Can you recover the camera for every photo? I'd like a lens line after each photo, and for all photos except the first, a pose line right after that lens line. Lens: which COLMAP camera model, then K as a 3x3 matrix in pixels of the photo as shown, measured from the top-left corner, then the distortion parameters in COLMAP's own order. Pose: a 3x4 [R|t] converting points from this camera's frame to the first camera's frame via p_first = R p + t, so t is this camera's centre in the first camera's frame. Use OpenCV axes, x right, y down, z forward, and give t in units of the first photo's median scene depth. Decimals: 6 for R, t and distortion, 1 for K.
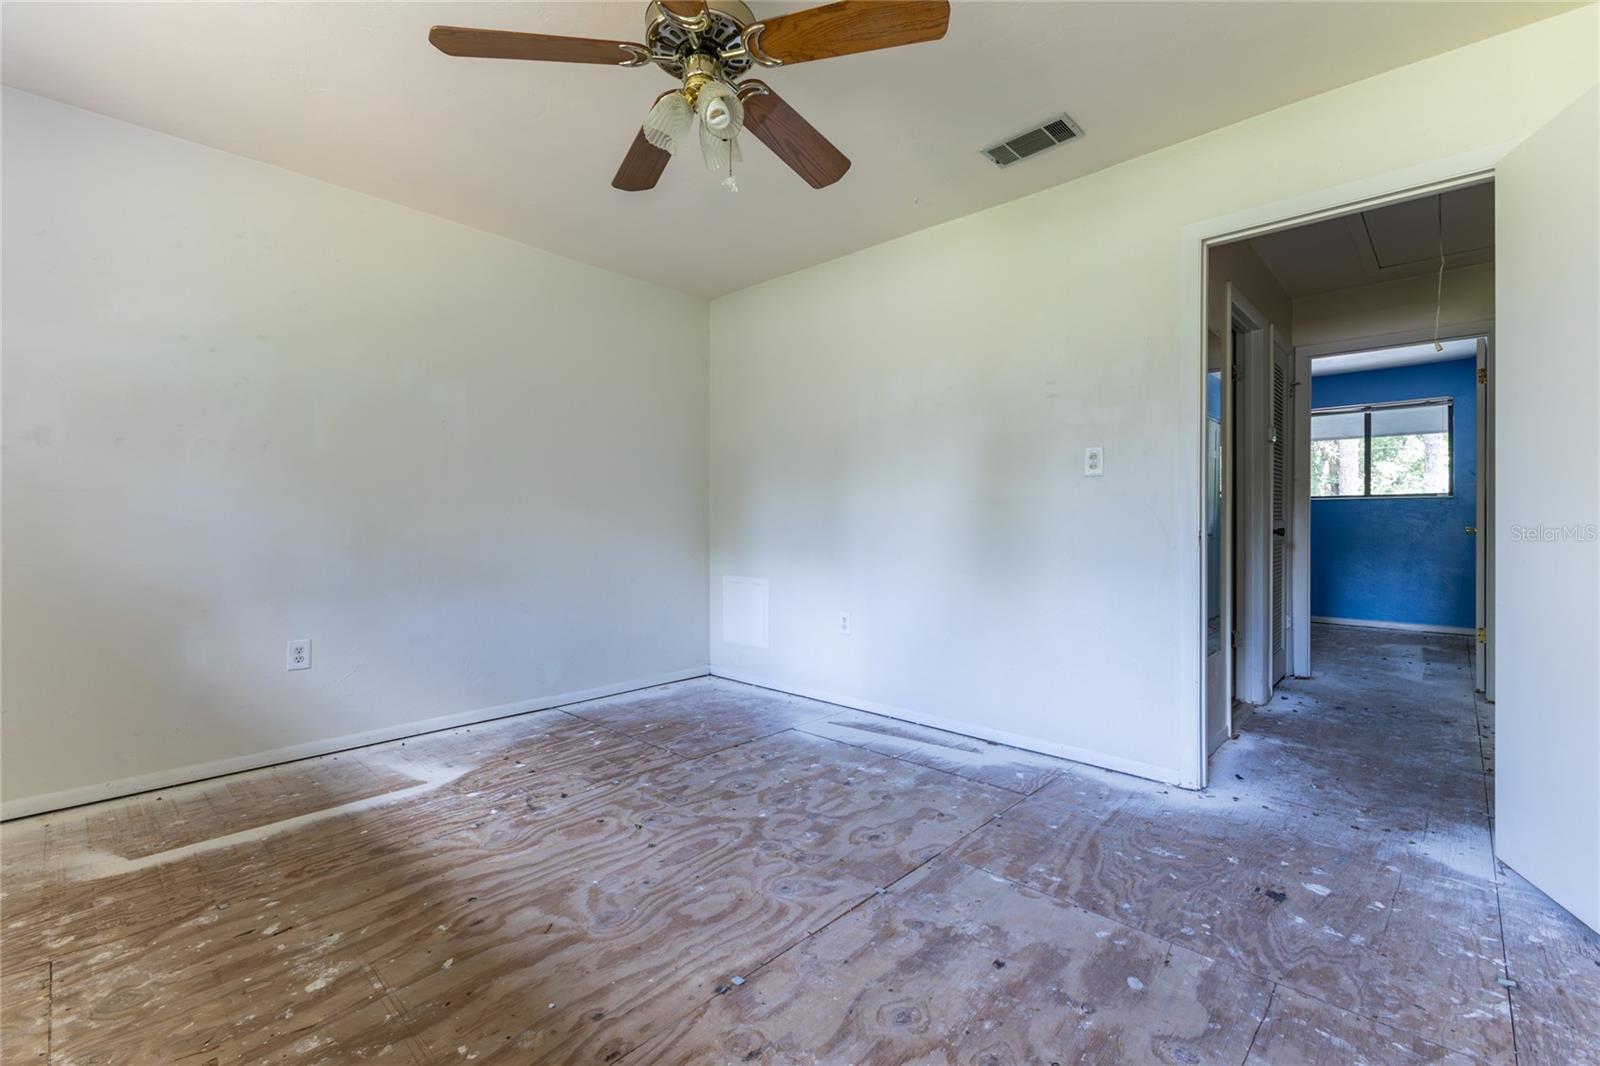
lens RADIAL K [[685.9, 0, 803.8], [0, 685.9, 525.3], [0, 0, 1]] dist [0.004102, 0.000267]
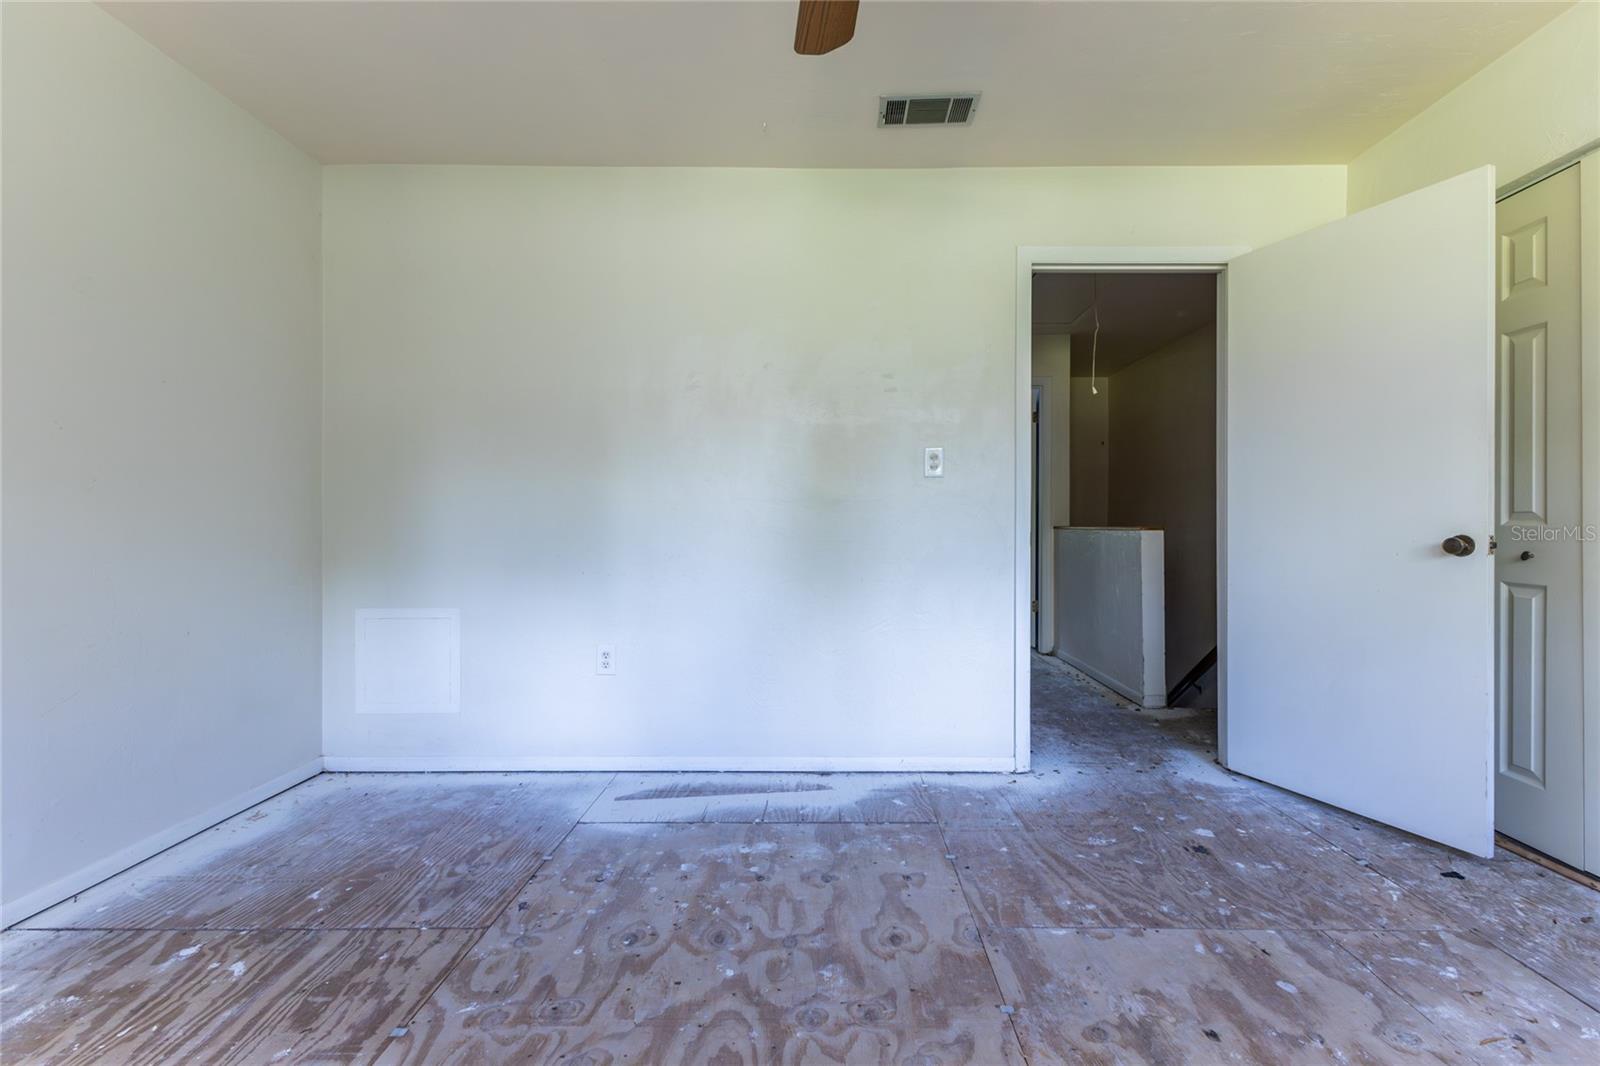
lens RADIAL K [[694.6, 0, 824.1], [0, 694.6, 524.5], [0, 0, 1]] dist [0.007707, -0.000612]
pose [[0.735950, -0.001283, 0.677035, -0.418544], [0.004700, 0.999984, -0.003213, -0.001002], [-0.677020, 0.005546, 0.735944, 0.426502]]
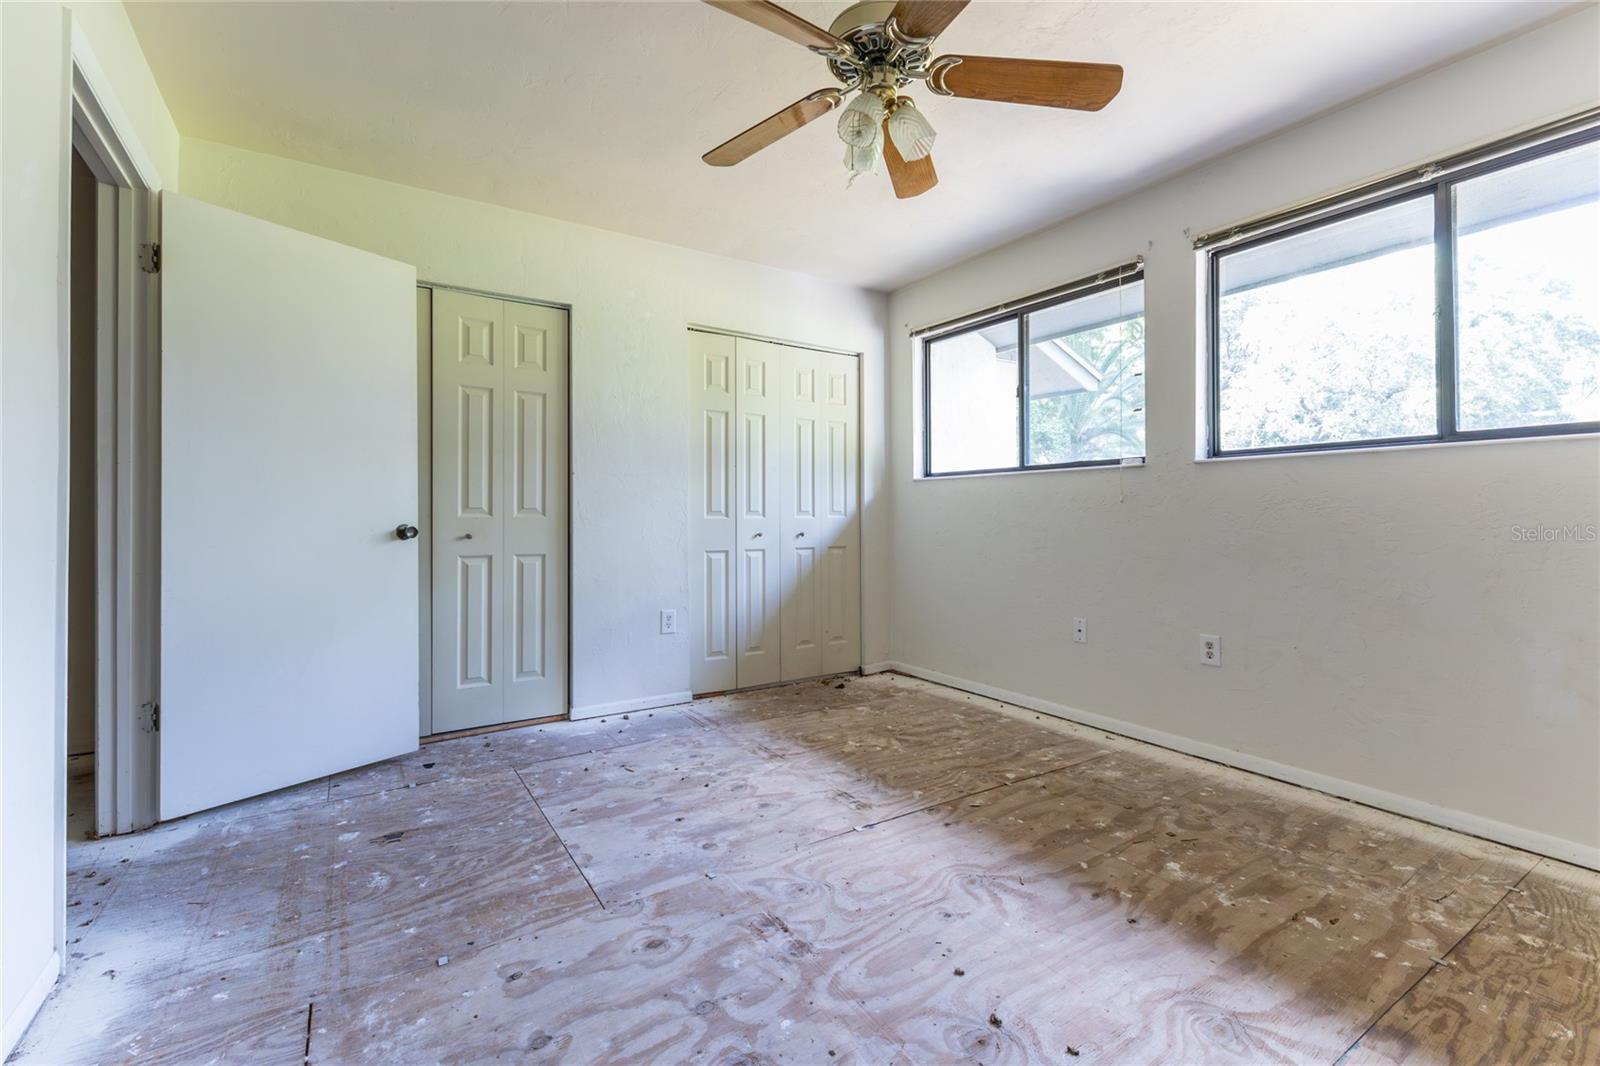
lens RADIAL K [[696.6, 0, 797.2], [0, 696.6, 515.6], [0, 0, 1]] dist [0.006808, 0.000019]
pose [[-0.968310, 0.000394, 0.249751, -0.204905], [0.001268, 0.999994, 0.003337, -0.006360], [-0.249748, 0.003548, -0.968304, 1.483349]]
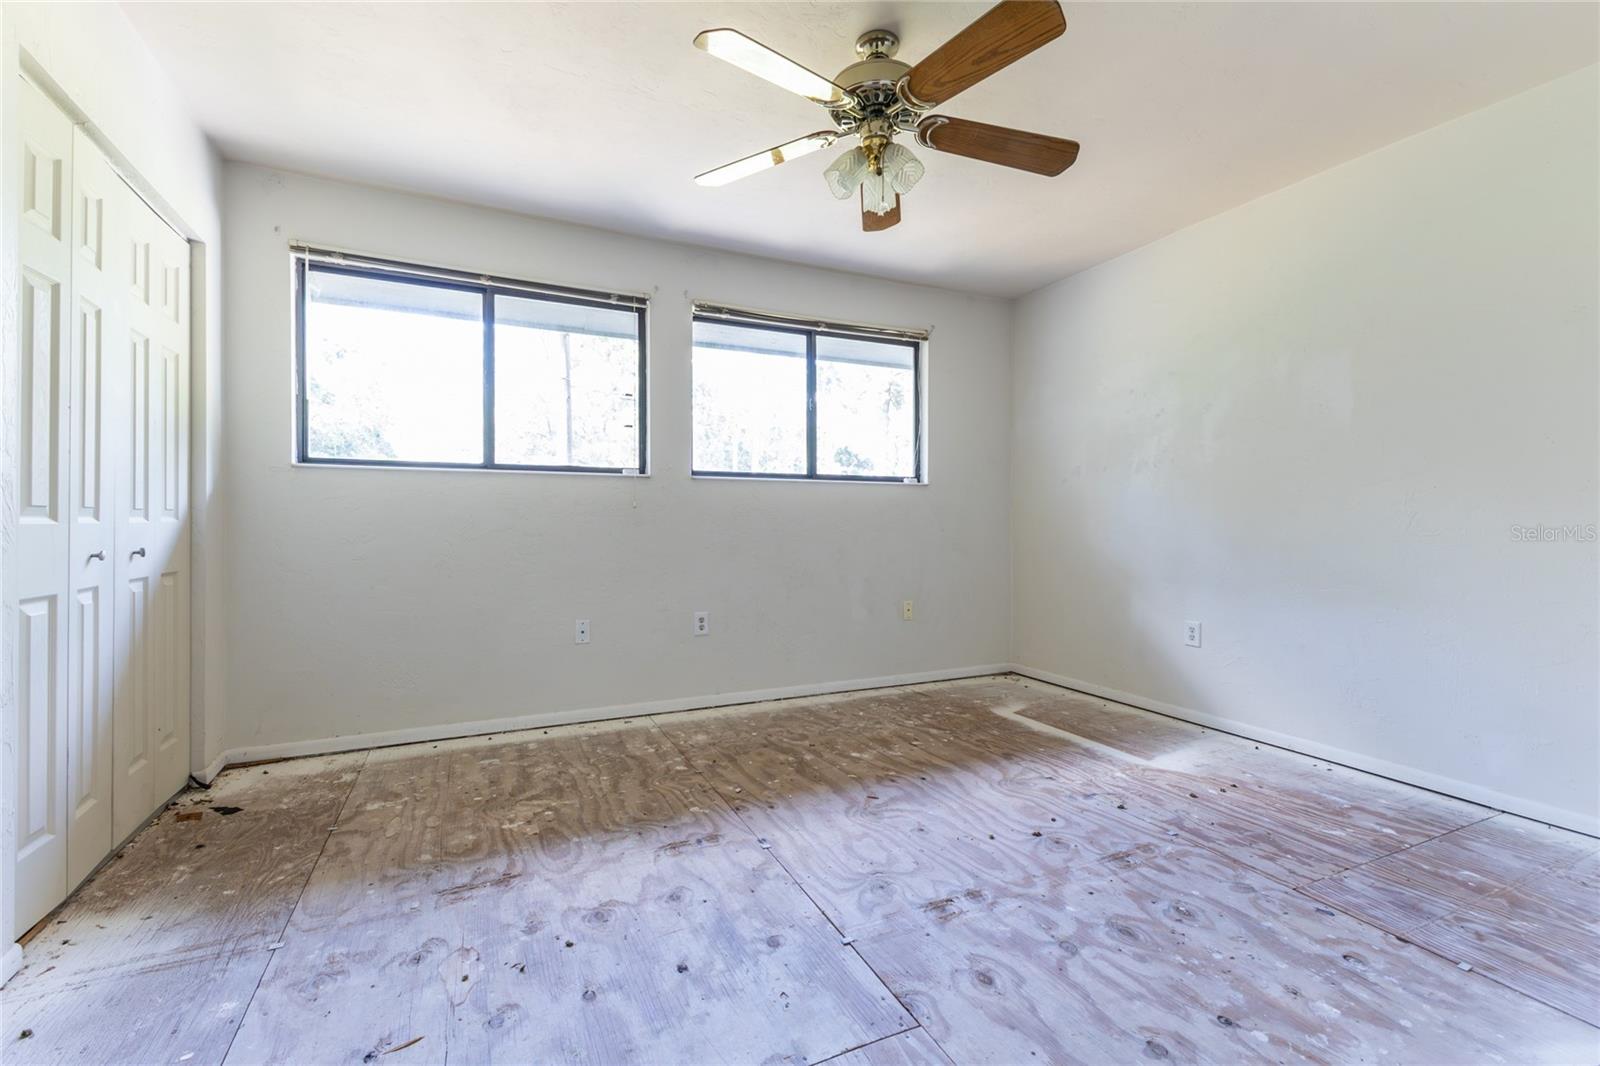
lens RADIAL K [[693.4, 0, 804.7], [0, 693.4, 522.7], [0, 0, 1]] dist [0.005956, -0.000430]
pose [[-0.369939, -0.000592, -0.929056, 0.714084], [-0.005039, 0.999986, 0.001369, 0.000927], [0.929042, 0.005188, -0.369937, 0.956341]]
